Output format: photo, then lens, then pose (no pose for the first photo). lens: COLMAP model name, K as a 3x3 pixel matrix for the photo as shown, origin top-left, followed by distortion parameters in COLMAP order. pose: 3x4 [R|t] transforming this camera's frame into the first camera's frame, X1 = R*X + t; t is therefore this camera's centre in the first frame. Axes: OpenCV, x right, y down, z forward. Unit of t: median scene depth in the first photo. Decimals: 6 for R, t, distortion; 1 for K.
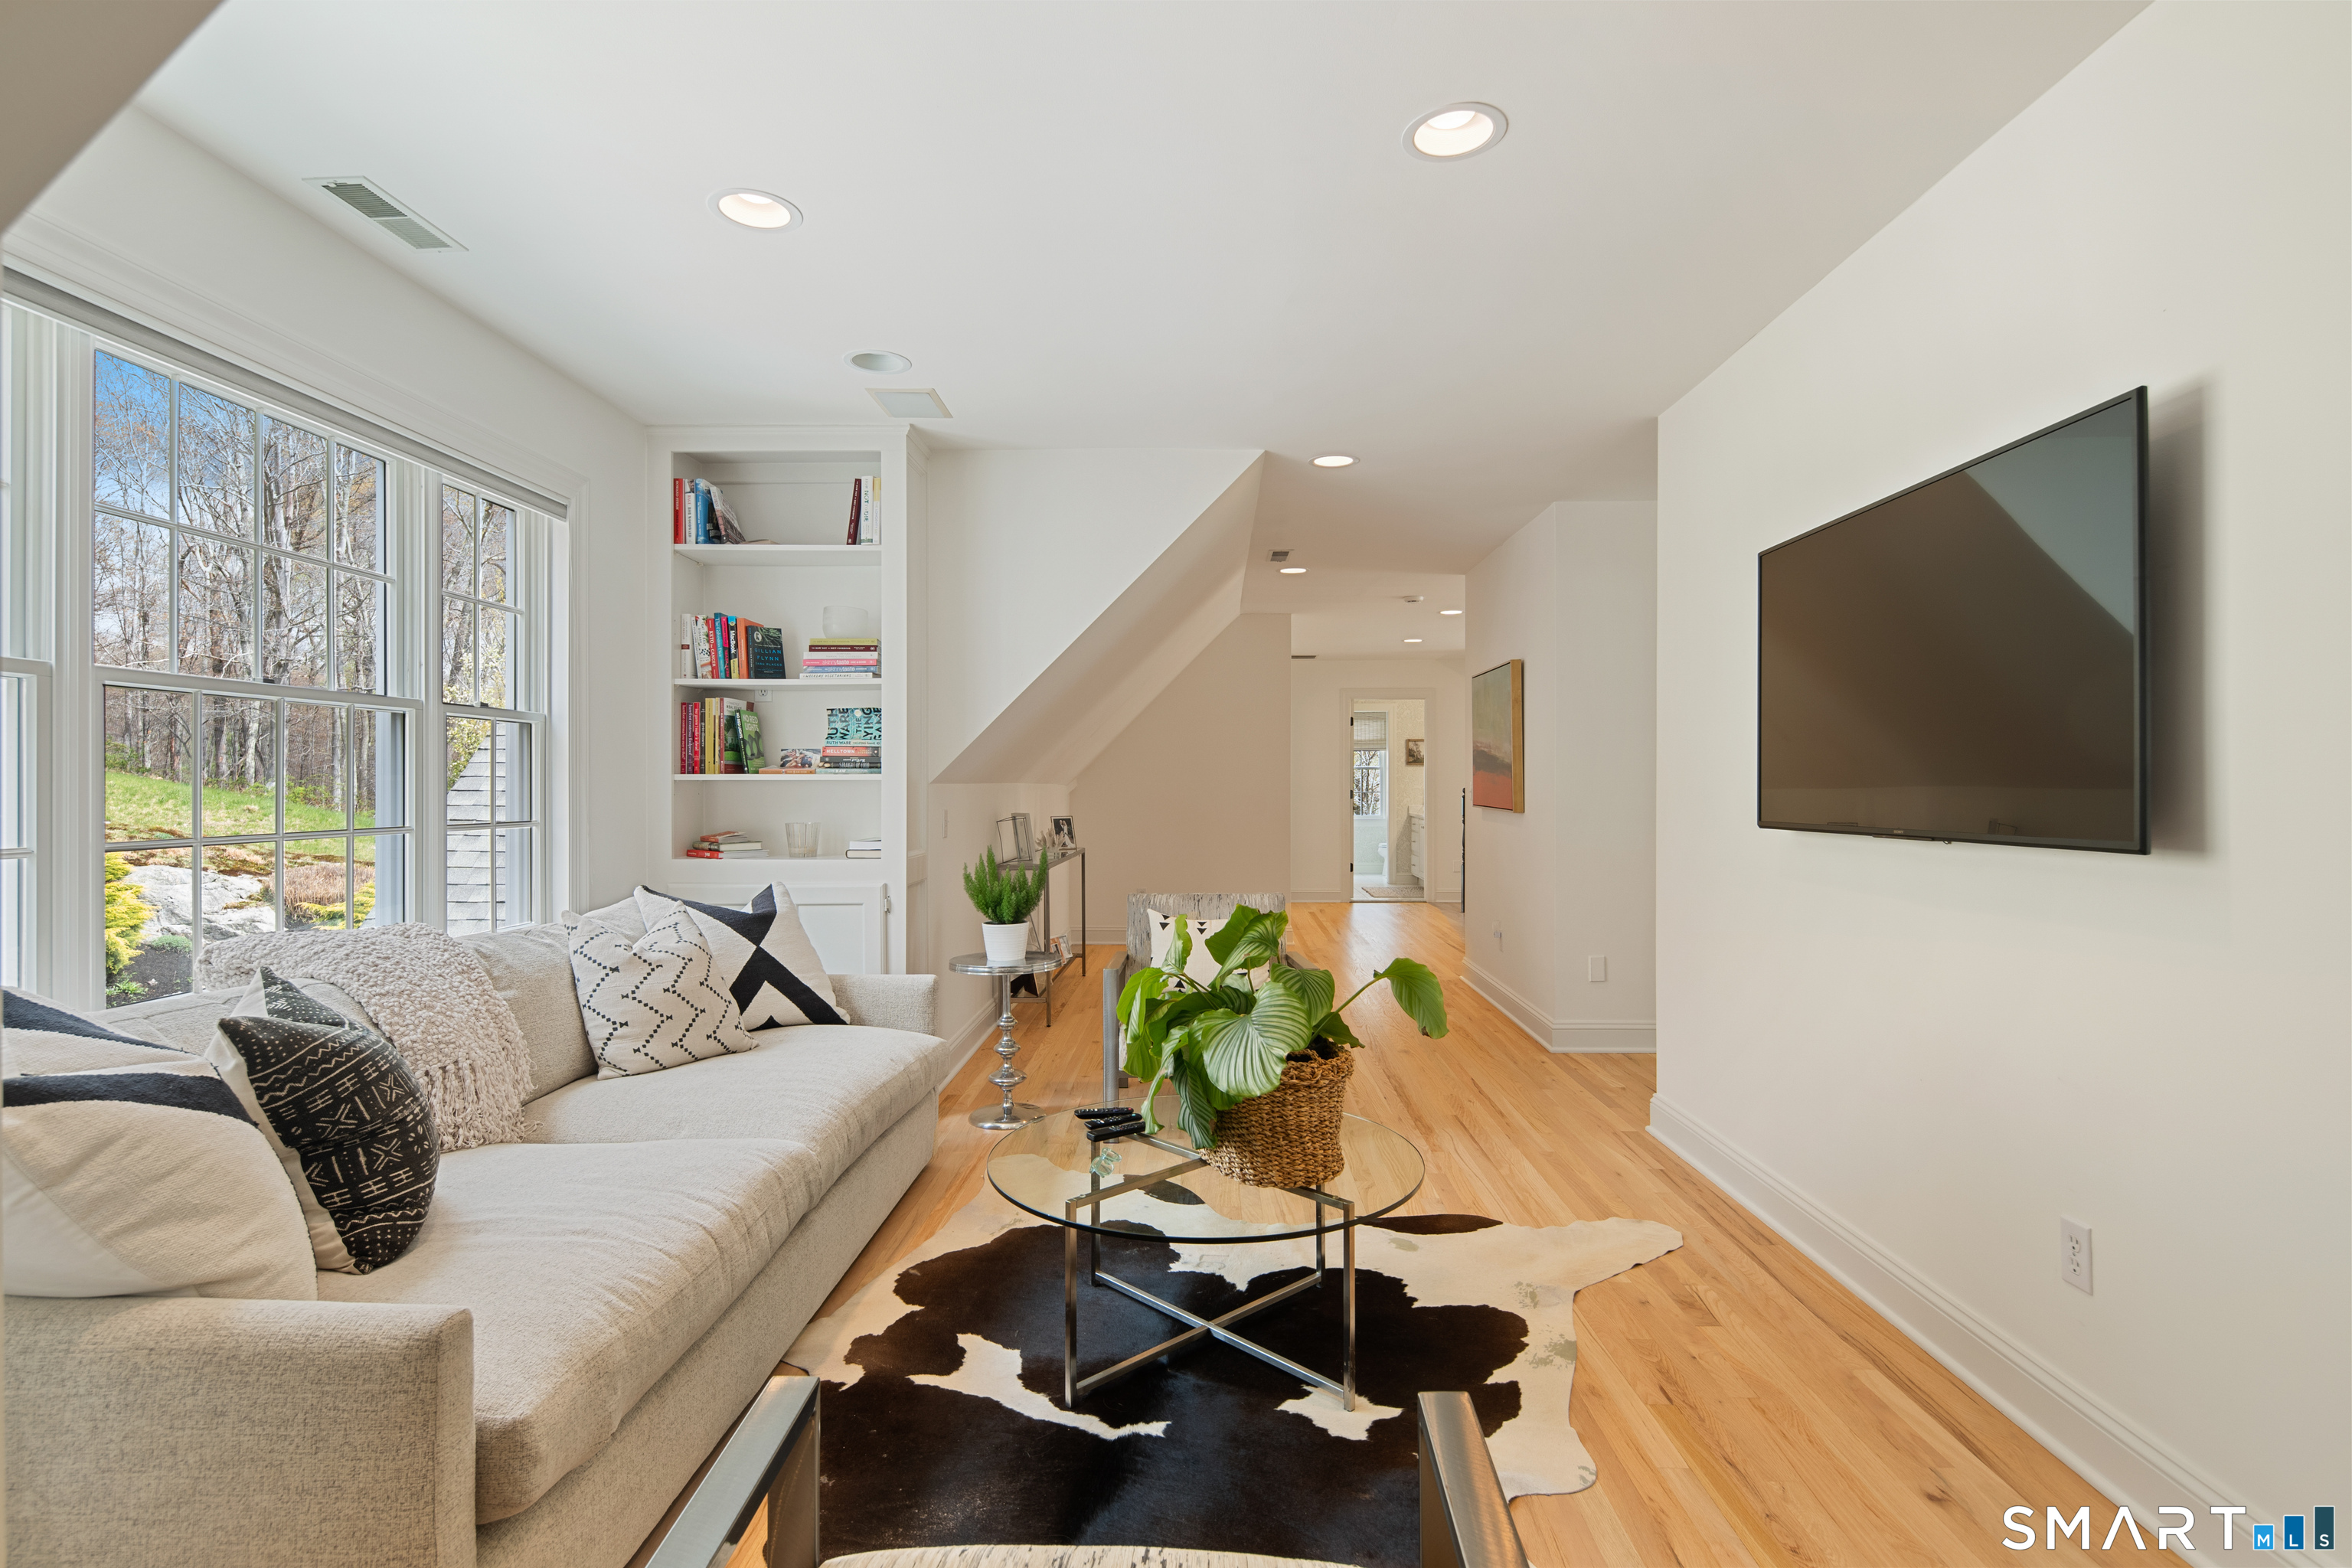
lens RADIAL K [[1193.2, 0, 1183.0], [0, 1193.2, 779.8], [0, 0, 1]] dist [-0.006149, 0.000598]
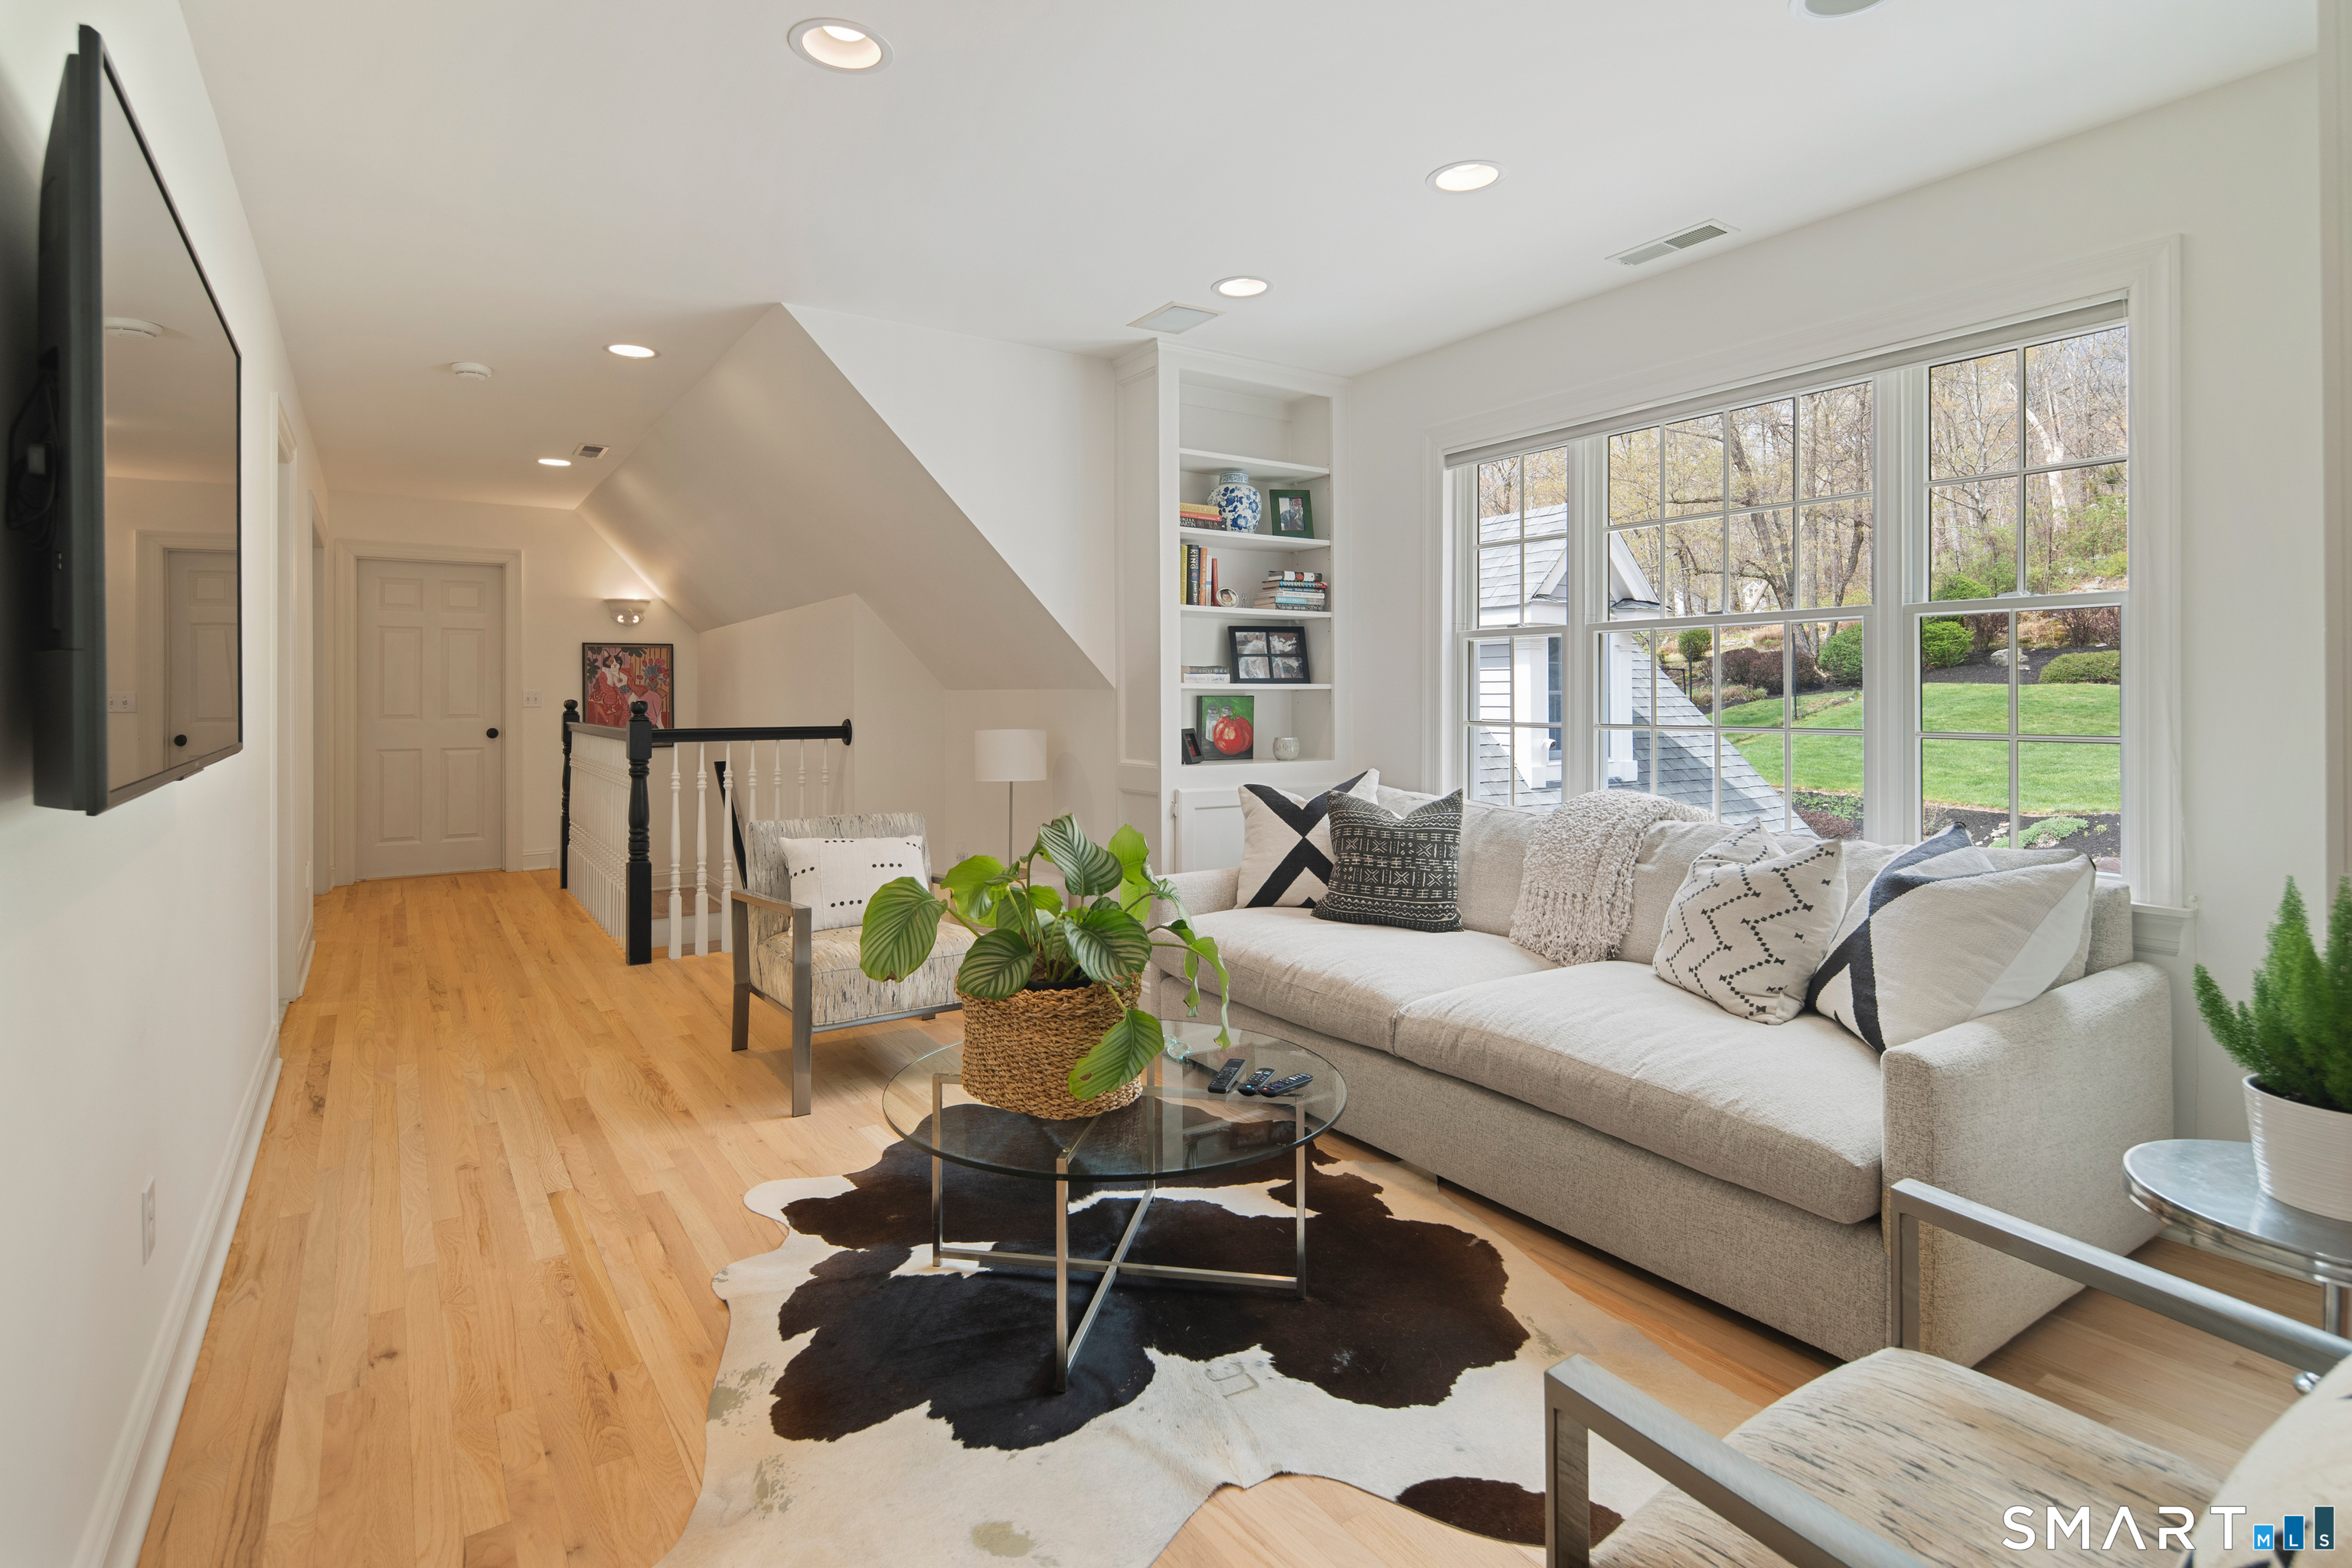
lens RADIAL K [[1193.2, 0, 1199.0], [0, 1193.2, 698.8], [0, 0, 1]] dist [-0.006149, 0.000598]
pose [[-0.813738, 0.005125, -0.581209, 0.524887], [0.005244, 0.999985, 0.001475, 0.005369], [0.581208, -0.001847, -0.813753, 1.843384]]
